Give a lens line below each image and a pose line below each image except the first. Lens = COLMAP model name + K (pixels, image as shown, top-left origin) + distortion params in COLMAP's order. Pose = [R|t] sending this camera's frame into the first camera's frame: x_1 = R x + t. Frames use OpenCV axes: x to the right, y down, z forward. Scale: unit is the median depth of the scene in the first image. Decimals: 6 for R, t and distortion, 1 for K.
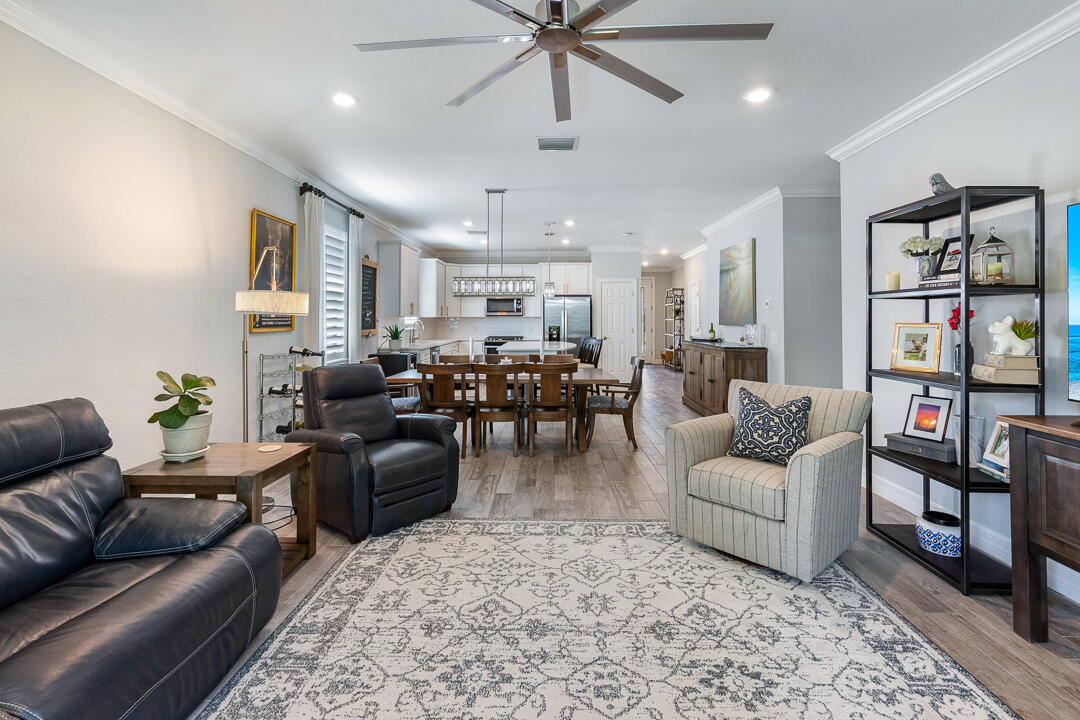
lens RADIAL K [[500.6, 0, 538.5], [0, 500.6, 323.7], [0, 0, 1]] dist [0.001477, 0.000116]
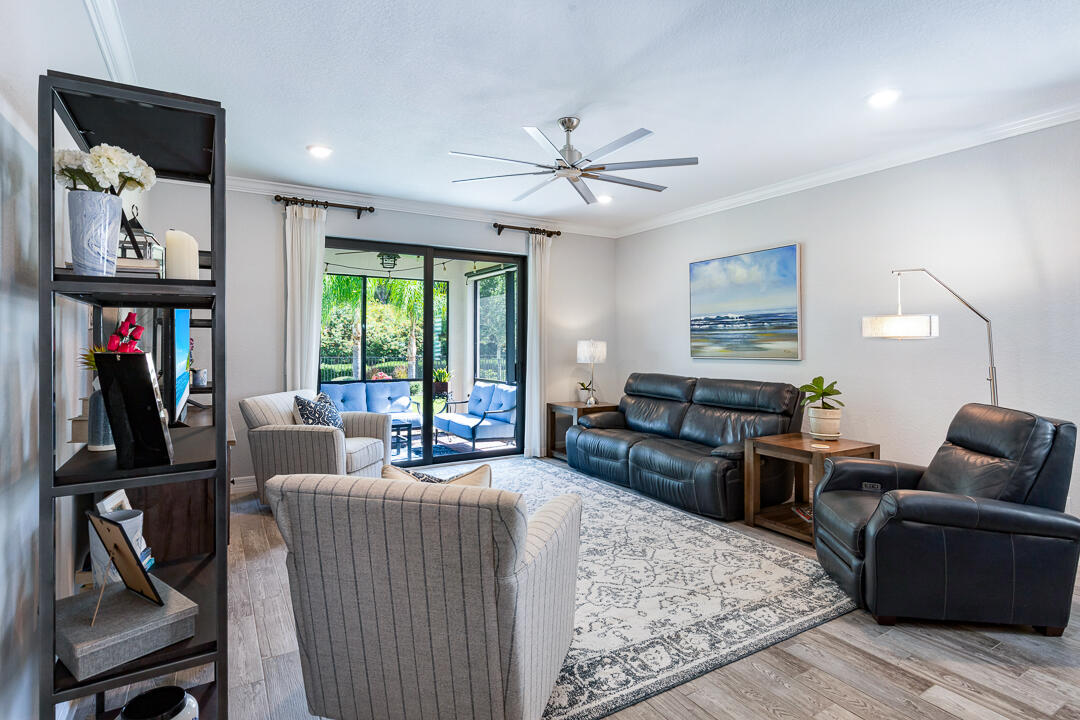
lens RADIAL K [[546.1, 0, 538.1], [0, 546.1, 338.6], [0, 0, 1]] dist [0.001505, 0.000362]
pose [[-0.843143, -0.002148, -0.537685, 0.695974], [-0.004097, 0.999989, 0.002430, -0.017389], [0.537673, 0.004252, -0.843143, 1.561554]]
